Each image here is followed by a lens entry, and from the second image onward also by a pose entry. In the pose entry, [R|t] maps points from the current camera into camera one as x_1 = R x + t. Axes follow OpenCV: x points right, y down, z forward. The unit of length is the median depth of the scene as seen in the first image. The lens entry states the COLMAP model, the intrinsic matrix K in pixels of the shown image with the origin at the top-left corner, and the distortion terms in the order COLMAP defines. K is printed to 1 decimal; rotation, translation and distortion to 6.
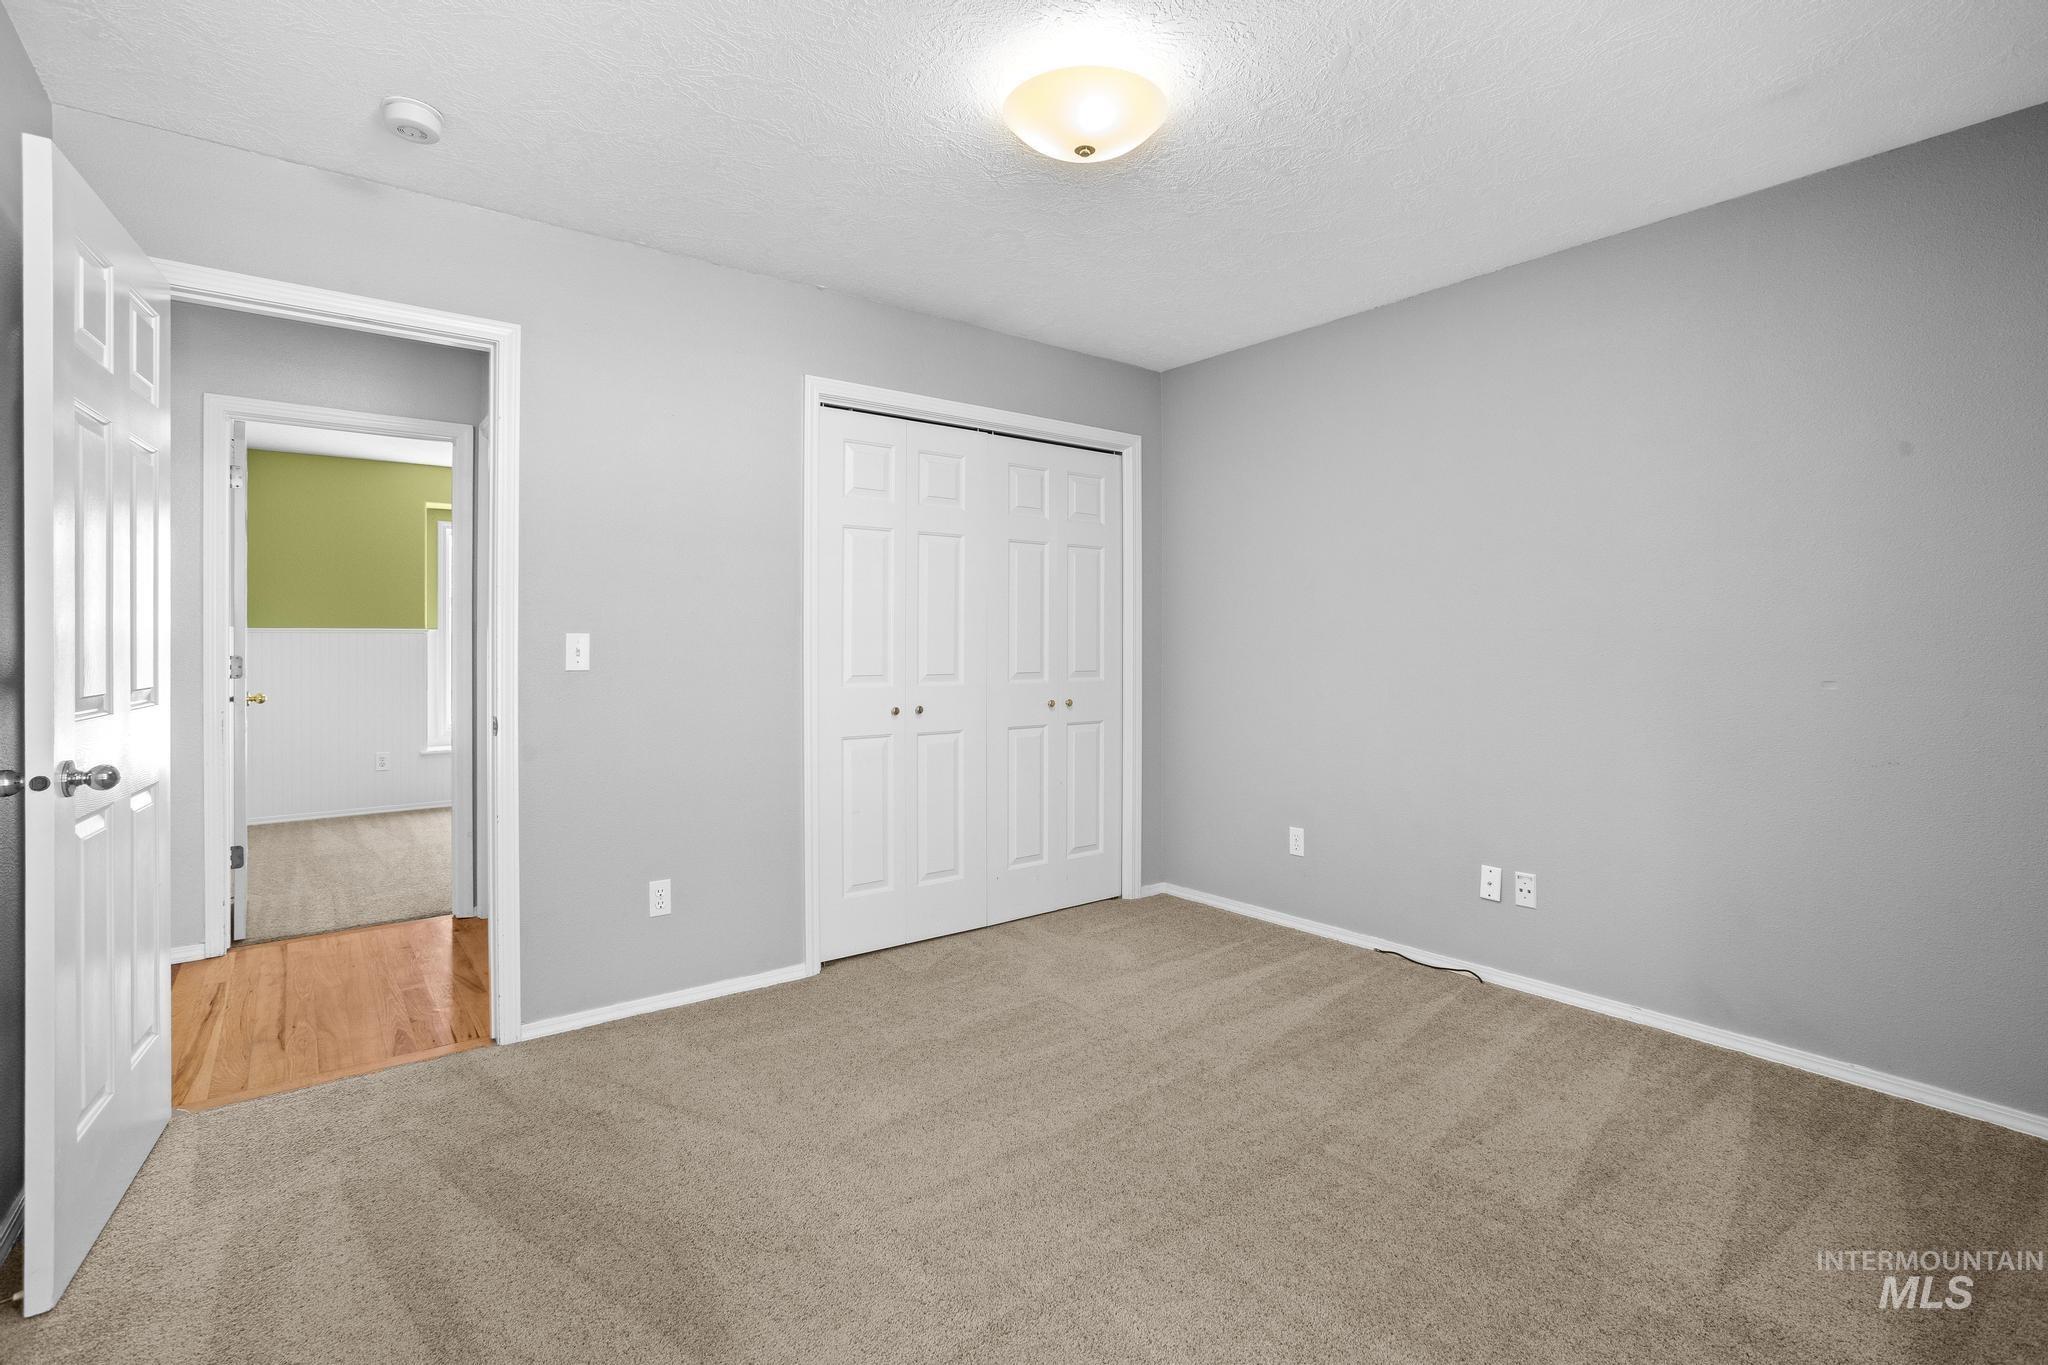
lens RADIAL K [[951.2, 0, 1030.7], [0, 951.2, 648.8], [0, 0, 1]] dist [-0.069001, 0.035224]
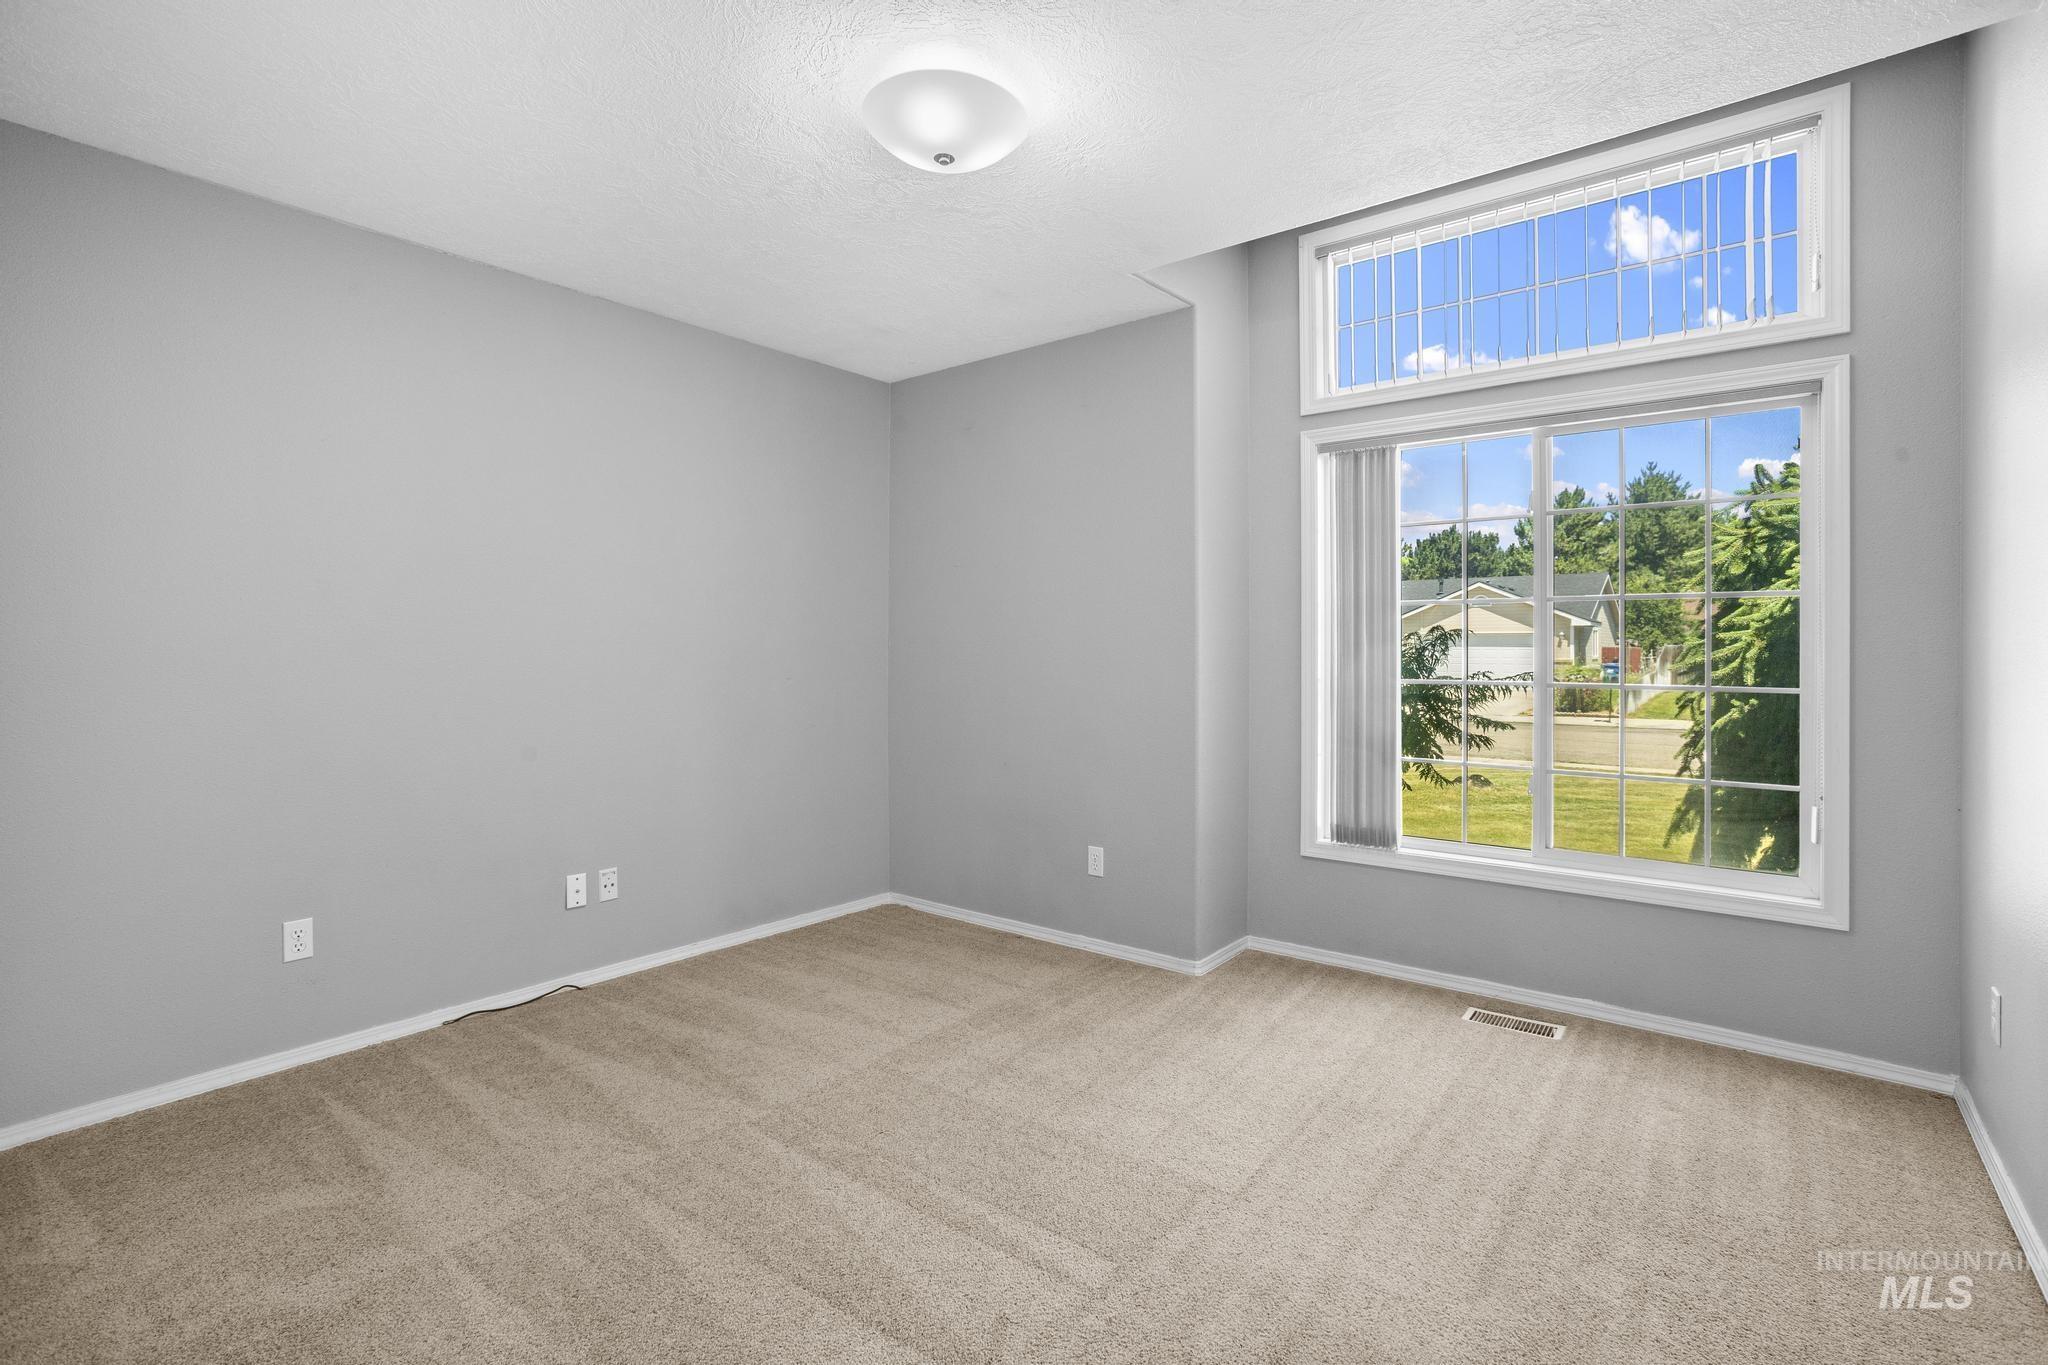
lens RADIAL K [[951.2, 0, 1030.7], [0, 951.2, 648.8], [0, 0, 1]] dist [-0.069001, 0.035224]
pose [[-0.241280, 0.001927, 0.970454, -0.626774], [0.007153, 0.999974, -0.000207, -0.008650], [-0.970429, 0.006892, -0.241287, 0.781331]]
